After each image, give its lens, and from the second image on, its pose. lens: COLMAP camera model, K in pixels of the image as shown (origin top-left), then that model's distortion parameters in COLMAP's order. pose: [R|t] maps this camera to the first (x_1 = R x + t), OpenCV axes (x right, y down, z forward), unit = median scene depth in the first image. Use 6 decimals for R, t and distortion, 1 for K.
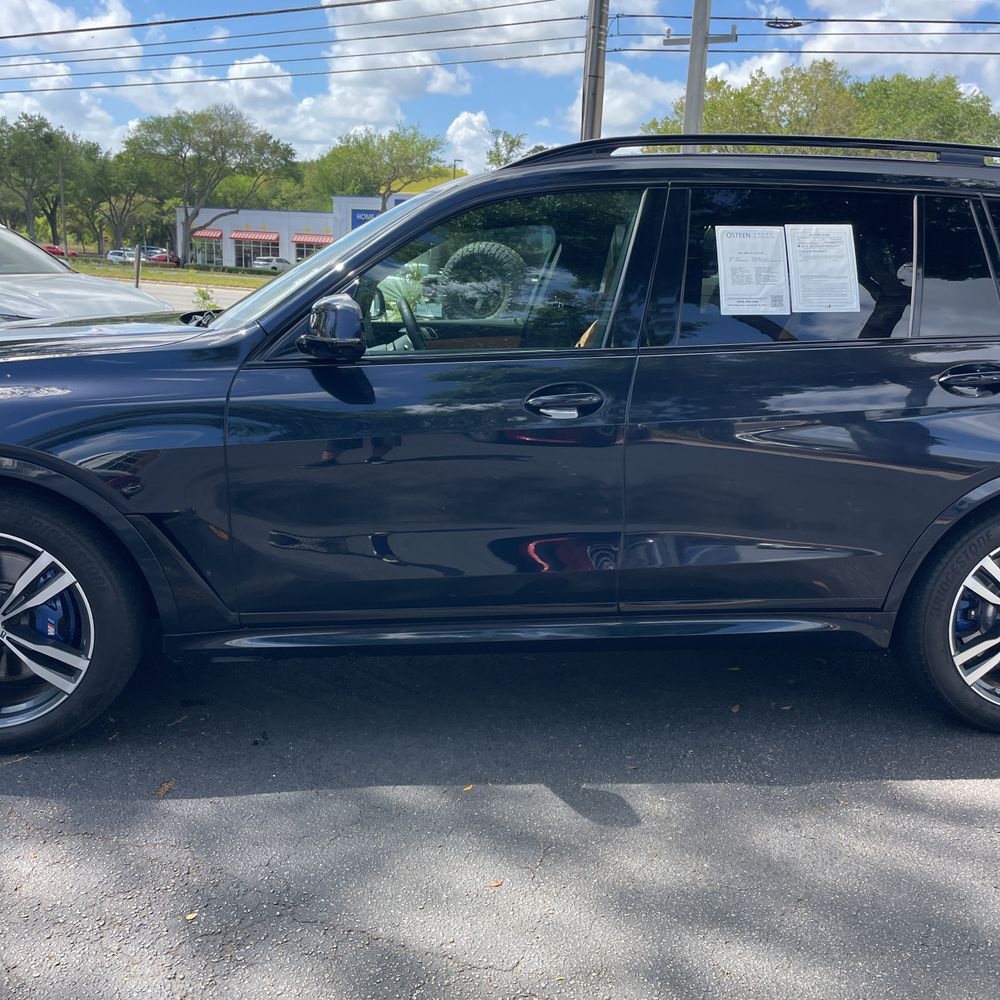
lens RADIAL K [[1012.2, 0, 517.7], [0, 1012.2, 491.5], [0, 0, 1]] dist [0.108364, -0.162355]
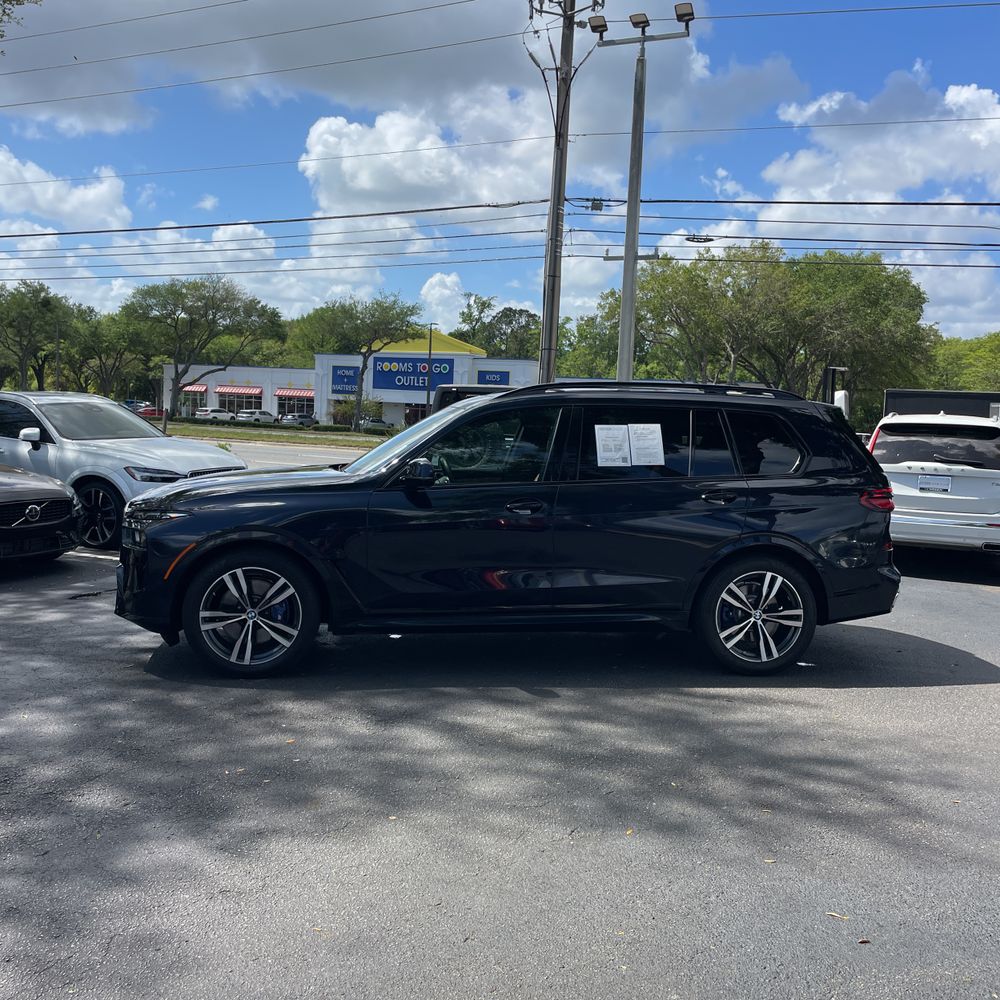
lens RADIAL K [[1024.0, 0, 512.8], [0, 1024.0, 487.8], [0, 0, 1]] dist [0.102784, -0.143255]
pose [[0.999710, -0.005135, 0.023545, -0.004880], [0.008522, 0.989238, -0.146065, 0.033101], [-0.022542, 0.146223, 0.988995, -0.201036]]
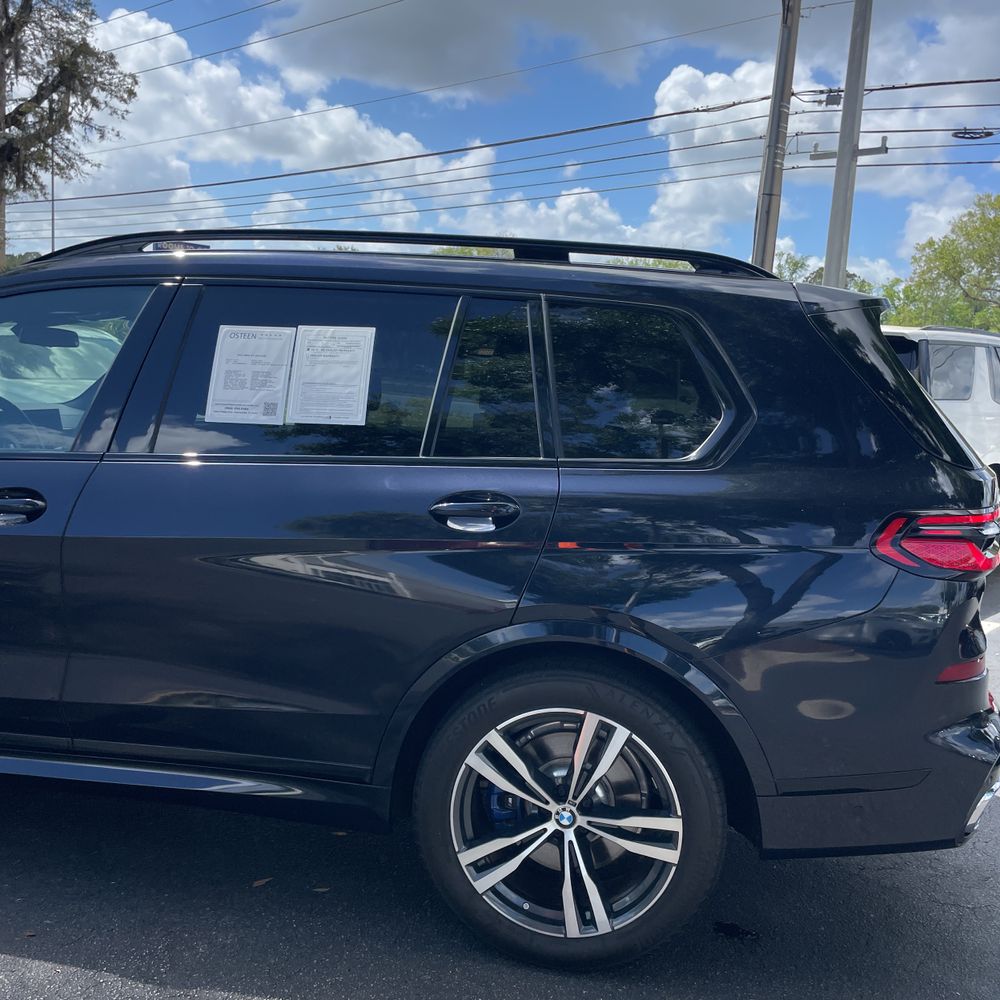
lens RADIAL K [[1012.2, 0, 517.7], [0, 1012.2, 491.5], [0, 0, 1]] dist [0.108364, -0.162355]
pose [[0.959004, 0.053472, -0.278303, 0.132745], [-0.084307, 0.991406, -0.100029, -0.008542], [0.270563, 0.119391, 0.955270, 0.042019]]
